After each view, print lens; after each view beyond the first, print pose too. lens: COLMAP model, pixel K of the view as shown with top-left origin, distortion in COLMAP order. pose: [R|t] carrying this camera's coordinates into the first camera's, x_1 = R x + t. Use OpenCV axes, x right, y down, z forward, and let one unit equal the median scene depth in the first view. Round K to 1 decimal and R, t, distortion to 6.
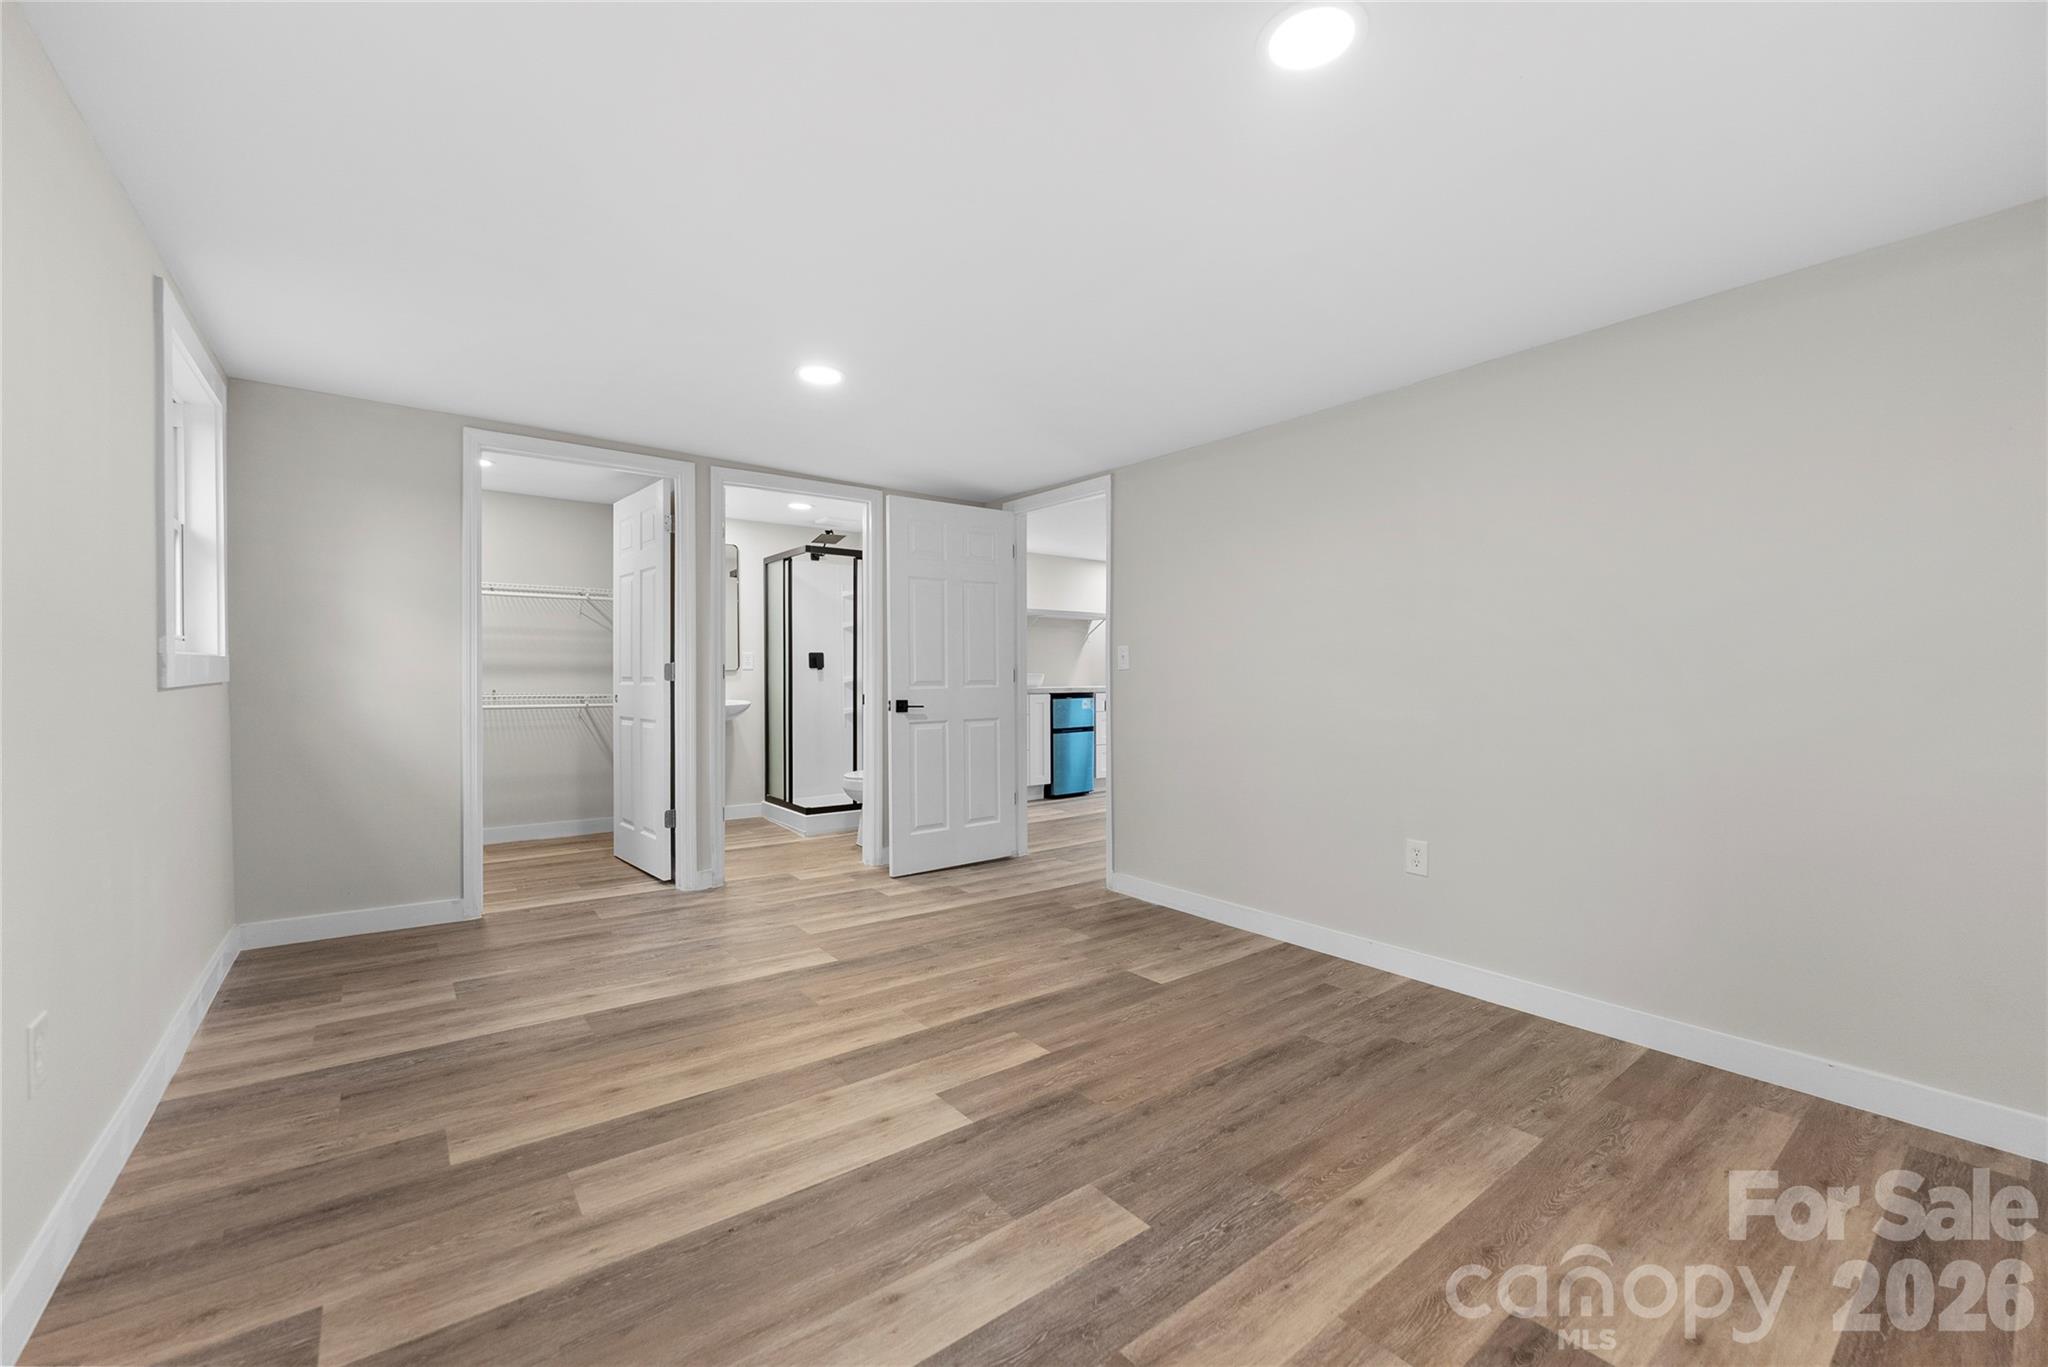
lens RADIAL K [[824.9, 0, 1028.2], [0, 824.9, 676.3], [0, 0, 1]] dist [-0.000335, -0.000828]
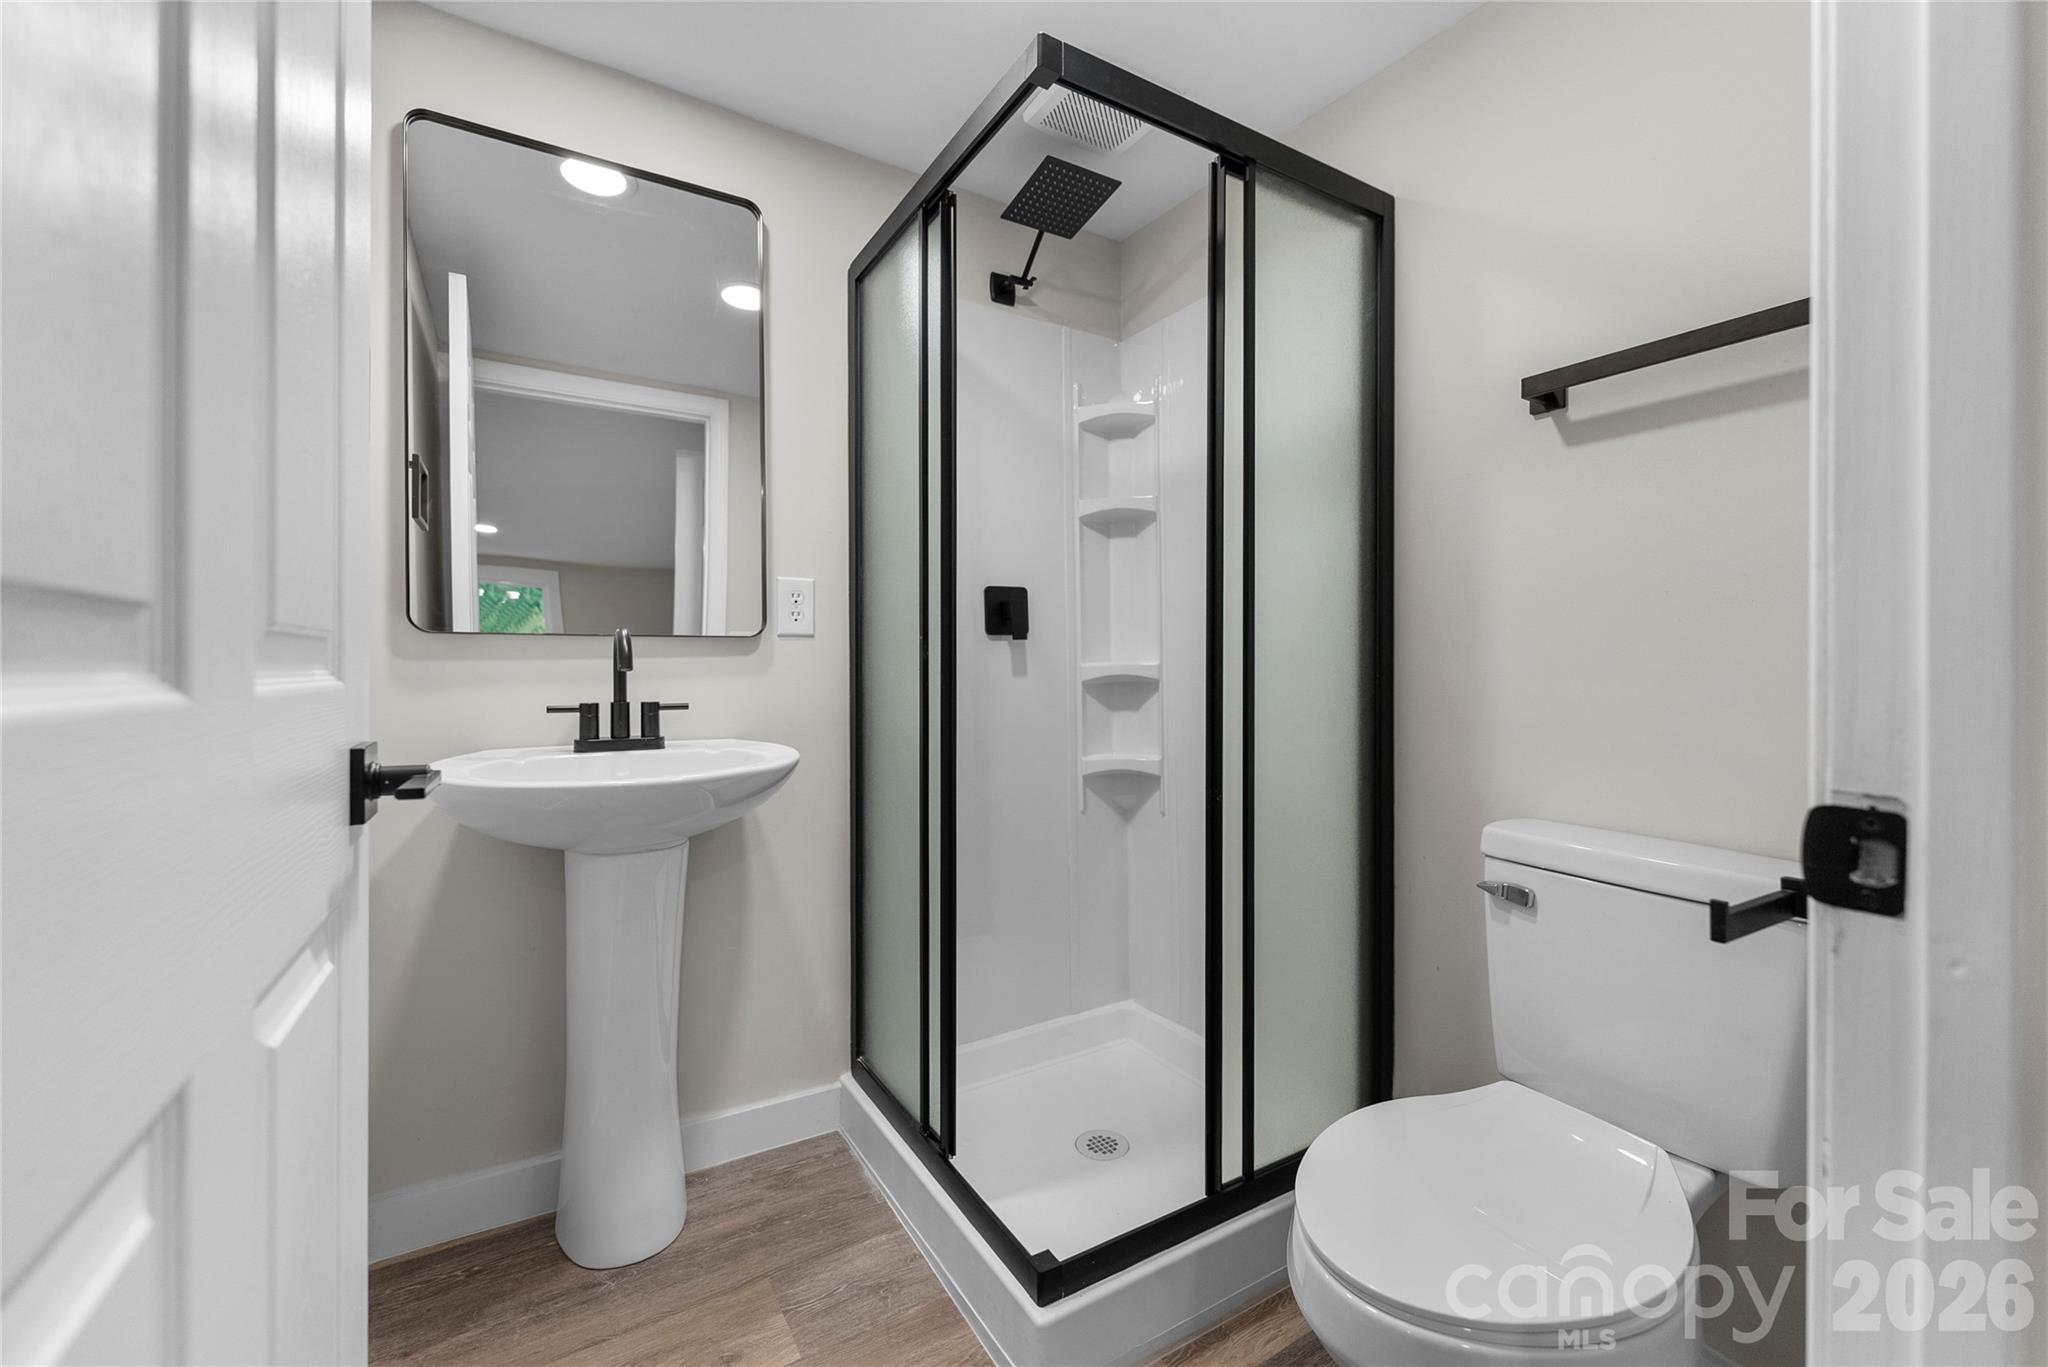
lens RADIAL K [[824.9, 0, 1020.1], [0, 824.9, 671.8], [0, 0, 1]] dist [-0.000335, -0.000828]
pose [[0.993318, 0.002025, -0.115390, -0.225083], [-0.002523, 0.999988, -0.004171, 0.006052], [0.115381, 0.004434, 0.993311, 0.711971]]
